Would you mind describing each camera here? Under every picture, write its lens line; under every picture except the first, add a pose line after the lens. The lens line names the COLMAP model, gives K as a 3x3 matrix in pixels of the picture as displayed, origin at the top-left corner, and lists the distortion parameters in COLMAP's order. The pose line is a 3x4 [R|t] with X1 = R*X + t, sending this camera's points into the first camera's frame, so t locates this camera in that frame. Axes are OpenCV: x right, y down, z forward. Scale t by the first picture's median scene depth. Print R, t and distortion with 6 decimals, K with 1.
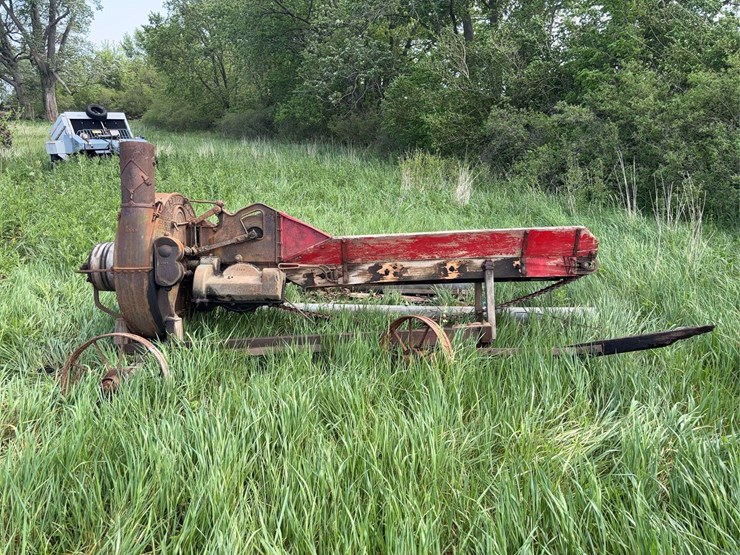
lens RADIAL K [[568.1, 0, 364.8], [0, 568.1, 278.5], [0, 0, 1]] dist [0.039834, -0.049556]
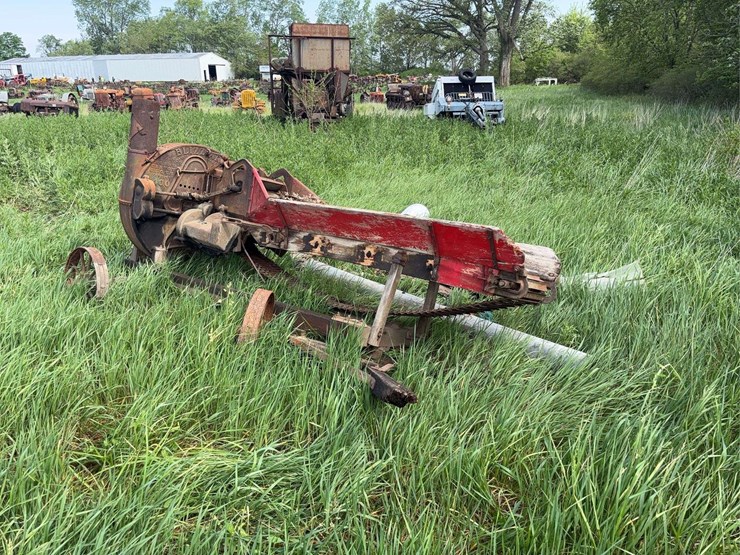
lens RADIAL K [[568.1, 0, 364.8], [0, 568.1, 278.5], [0, 0, 1]] dist [0.039834, -0.049556]
pose [[0.720644, 0.213398, -0.659647, 0.718082], [-0.174966, 0.976633, 0.124798, -0.086815], [0.670865, 0.025481, 0.741142, 0.369807]]
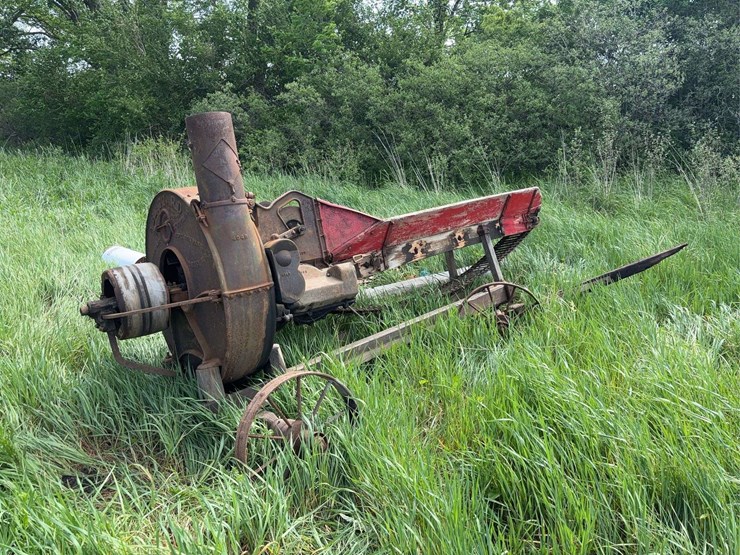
lens RADIAL K [[568.1, 0, 364.8], [0, 568.1, 278.5], [0, 0, 1]] dist [0.039834, -0.049556]
pose [[0.767002, -0.178320, 0.616368, -0.635842], [0.170192, 0.982738, 0.072528, -0.049427], [-0.618662, 0.049272, 0.784111, 0.296185]]
